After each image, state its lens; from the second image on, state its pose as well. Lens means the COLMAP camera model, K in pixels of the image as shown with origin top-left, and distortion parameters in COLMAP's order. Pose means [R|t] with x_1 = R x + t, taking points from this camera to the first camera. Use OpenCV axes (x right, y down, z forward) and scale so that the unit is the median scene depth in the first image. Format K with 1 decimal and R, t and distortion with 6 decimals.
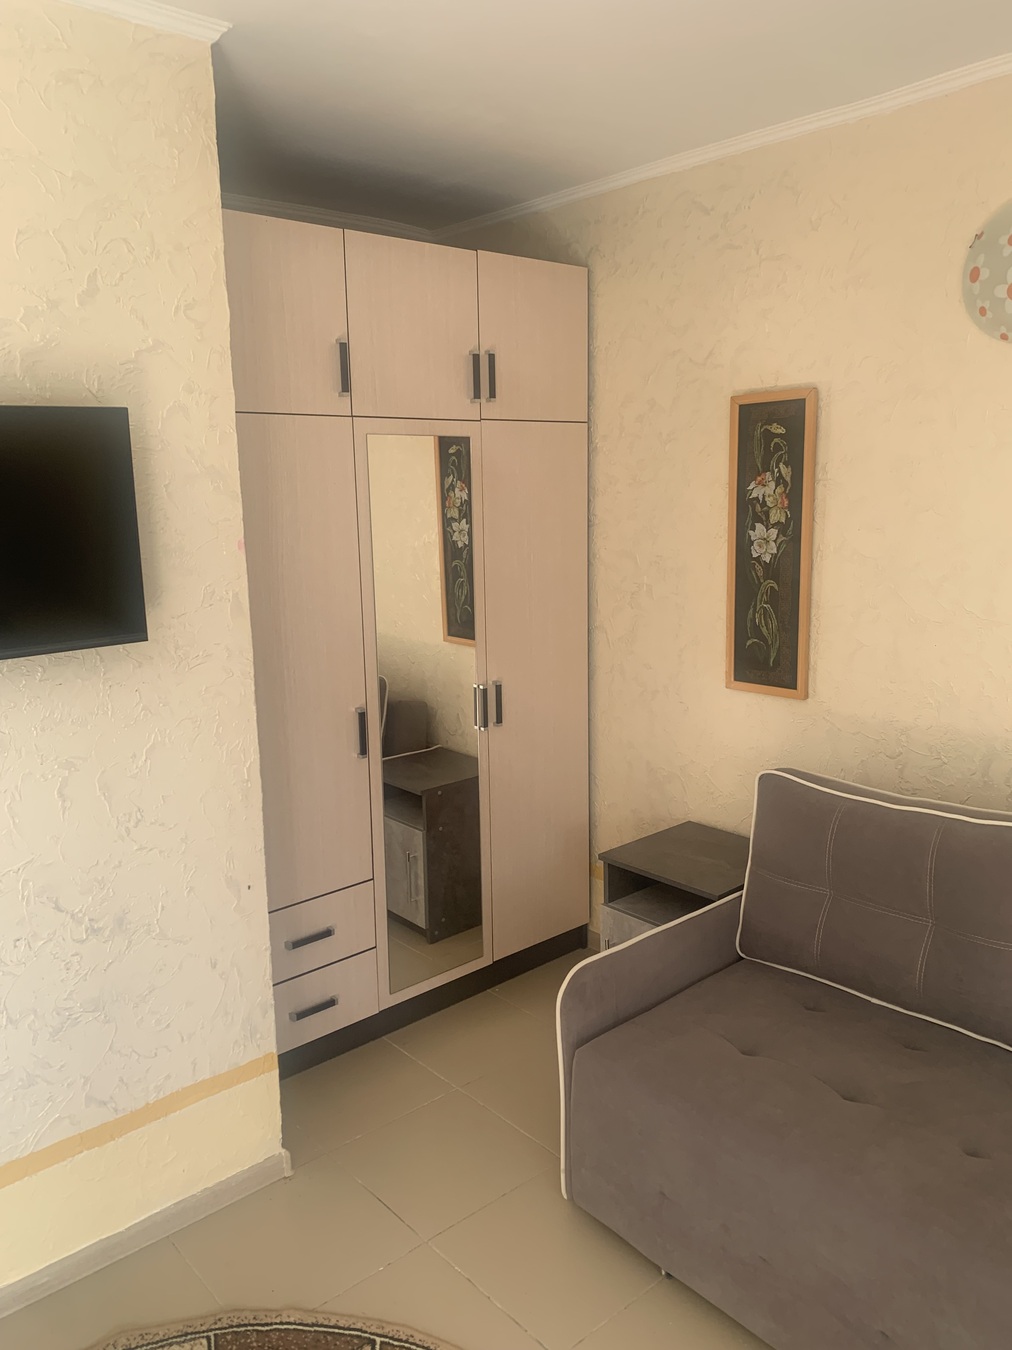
lens RADIAL K [[1040.9, 0, 489.3], [0, 1040.9, 690.4], [0, 0, 1]] dist [0.043368, -0.048043]
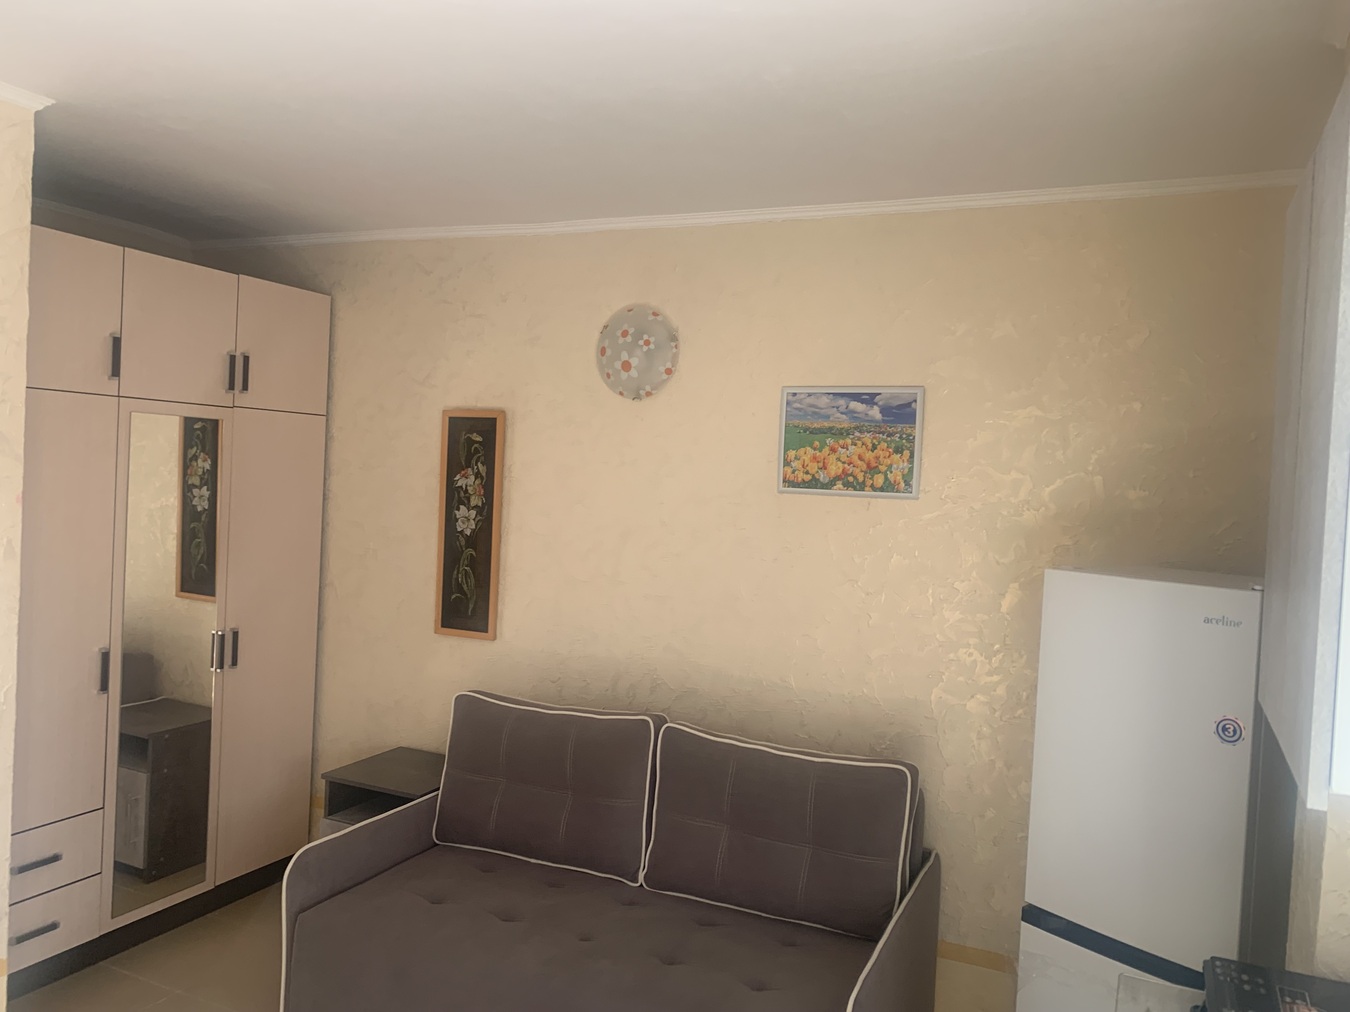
lens RADIAL K [[1040.9, 0, 672.5], [0, 1040.9, 506.2], [0, 0, 1]] dist [0.043368, -0.048043]
pose [[0.909238, 0.055981, 0.412495, -0.043998], [0.009648, 0.987816, -0.155326, 0.048898], [-0.416164, 0.145208, 0.897620, -0.298751]]
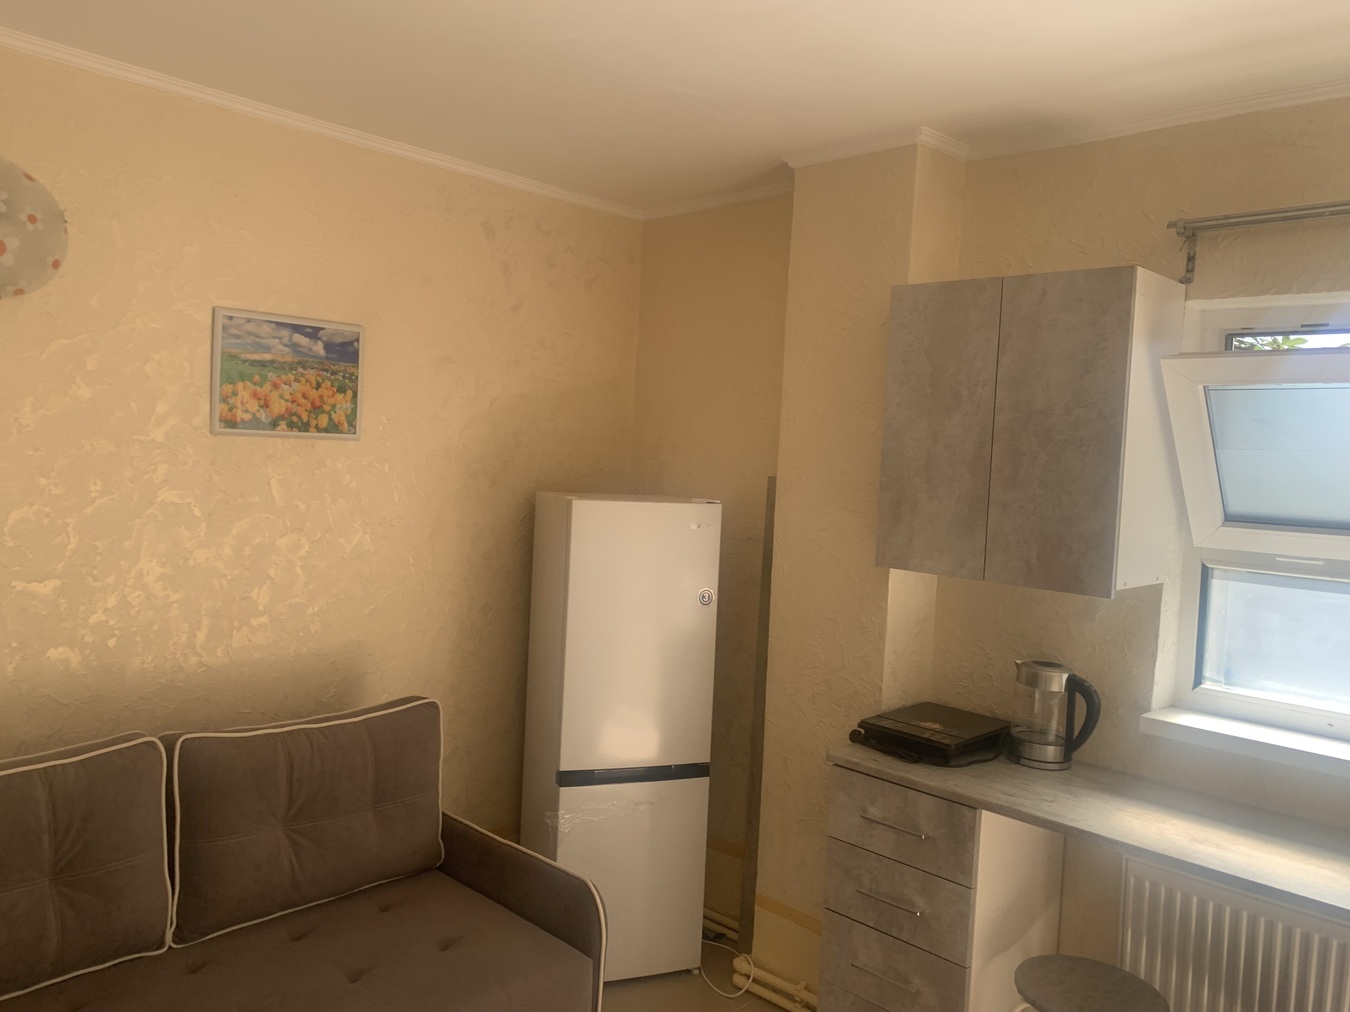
lens RADIAL K [[1040.9, 0, 677.8], [0, 1040.9, 486.2], [0, 0, 1]] dist [0.043368, -0.048043]
pose [[-0.107250, -0.015081, 0.994118, -0.487952], [0.144123, 0.989088, 0.030554, -0.067064], [-0.983731, 0.146553, -0.103906, 0.389243]]
